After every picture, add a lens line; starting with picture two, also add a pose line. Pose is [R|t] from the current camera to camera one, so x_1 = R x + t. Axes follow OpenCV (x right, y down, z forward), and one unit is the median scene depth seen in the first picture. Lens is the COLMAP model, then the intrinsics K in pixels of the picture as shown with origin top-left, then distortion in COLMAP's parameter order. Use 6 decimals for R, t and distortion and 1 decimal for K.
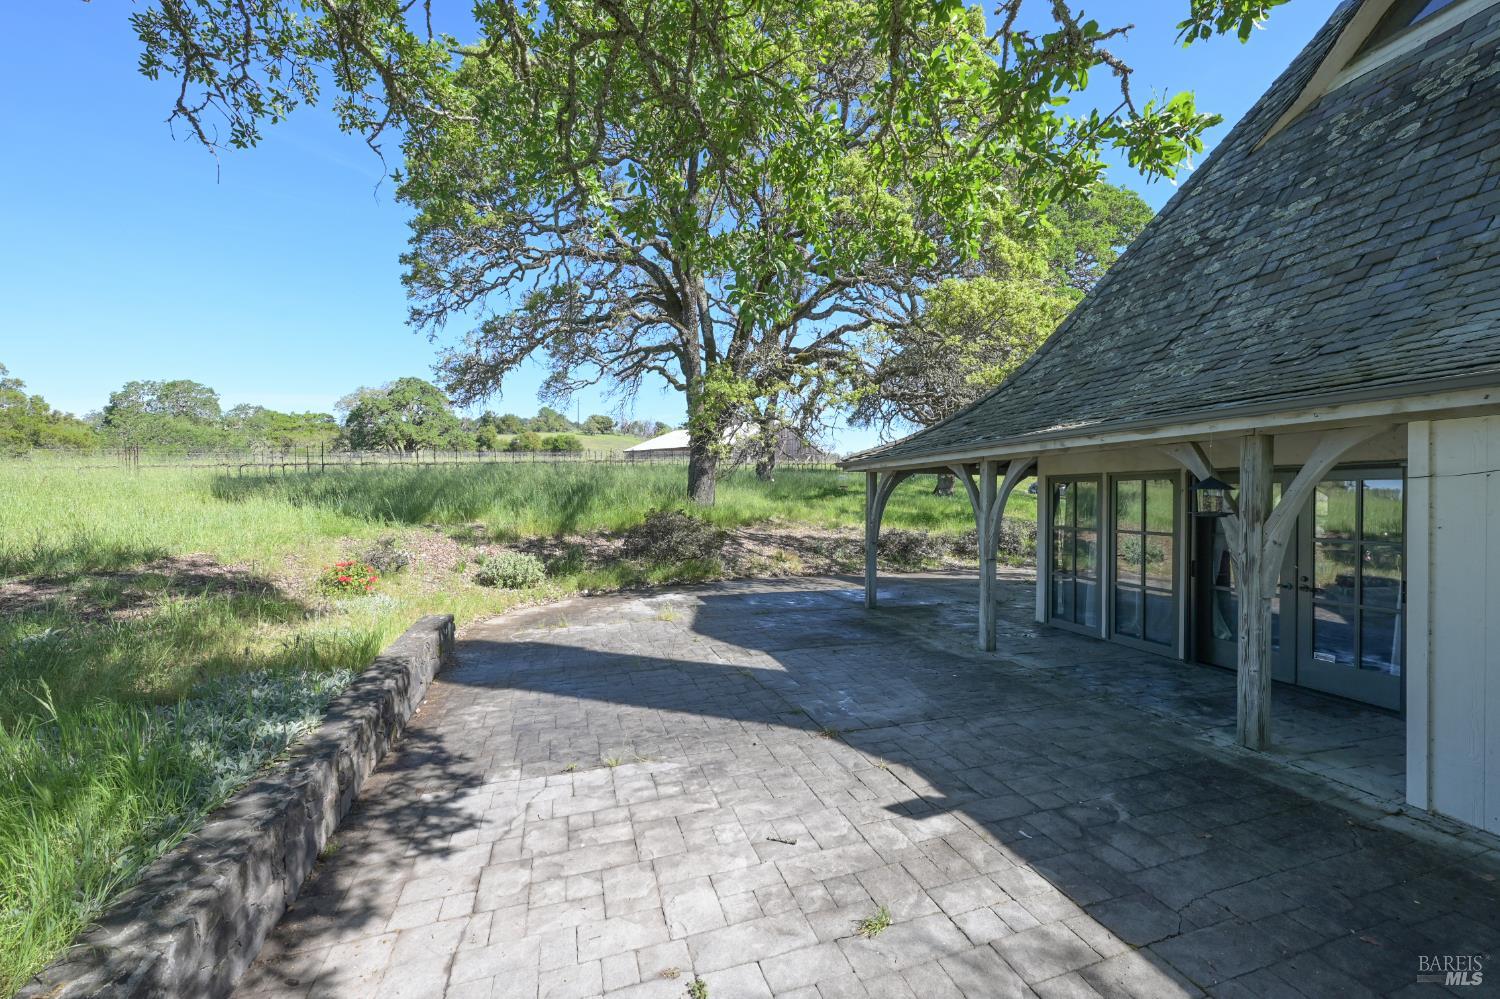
lens RADIAL K [[595.5, 0, 748.9], [0, 595.5, 501.3], [0, 0, 1]] dist [-0.002257, 0.000892]
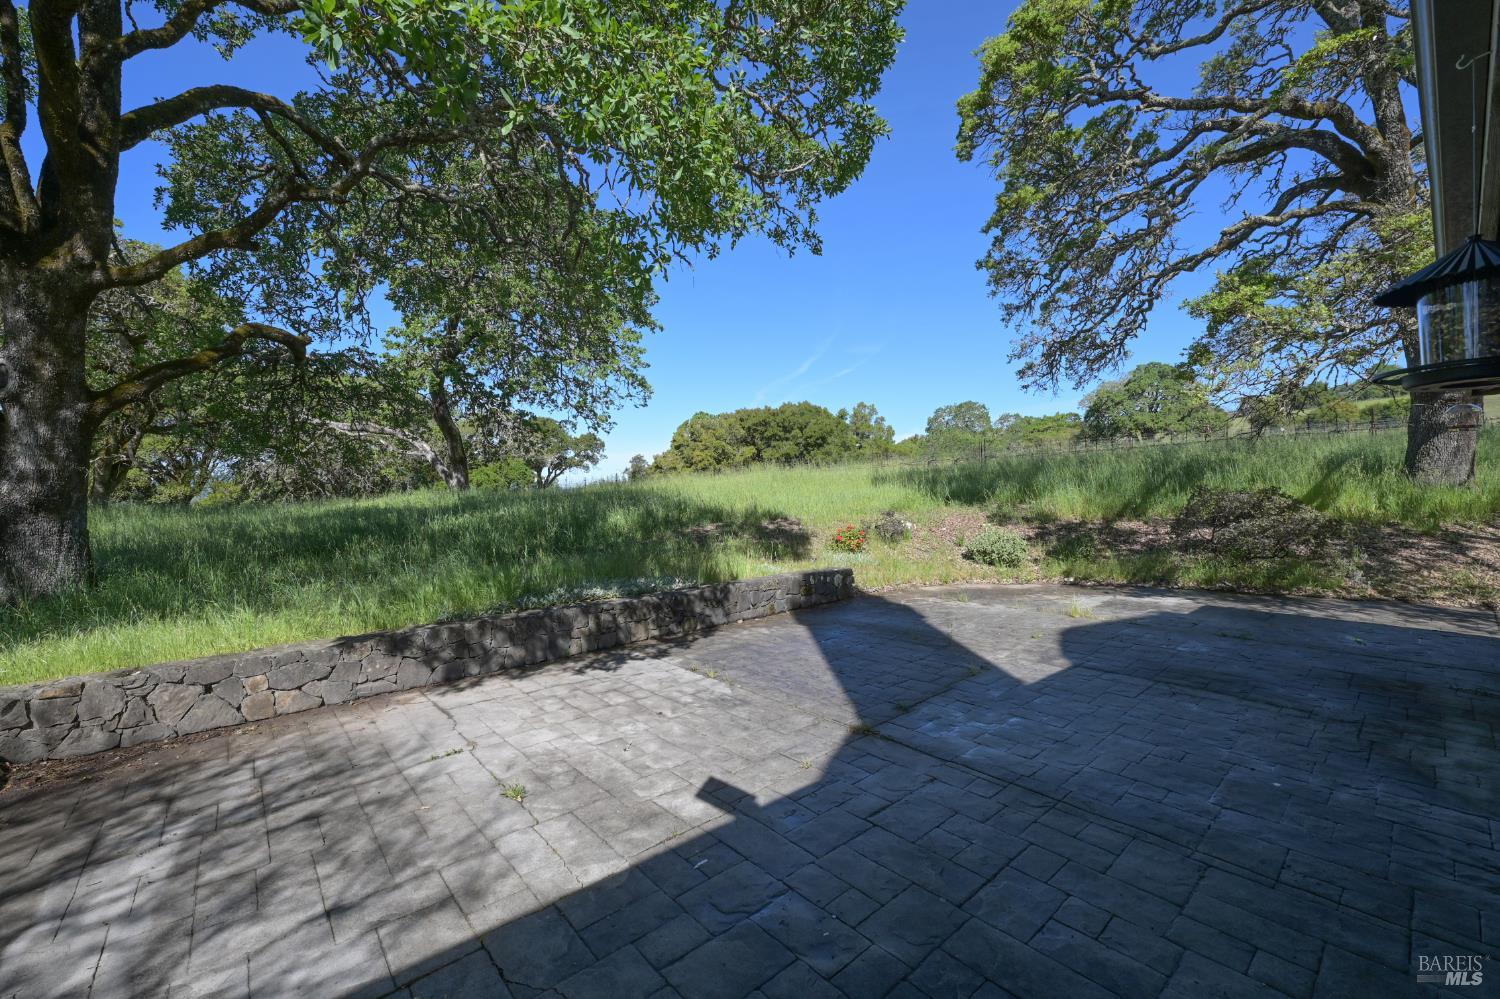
lens RADIAL K [[595.5, 0, 747.5], [0, 595.5, 498.6], [0, 0, 1]] dist [-0.002257, 0.000892]
pose [[0.398648, 0.000994, -0.917104, 0.993537], [0.003192, 0.999992, 0.002472, 0.087063], [0.917099, -0.003913, 0.398641, 0.645800]]
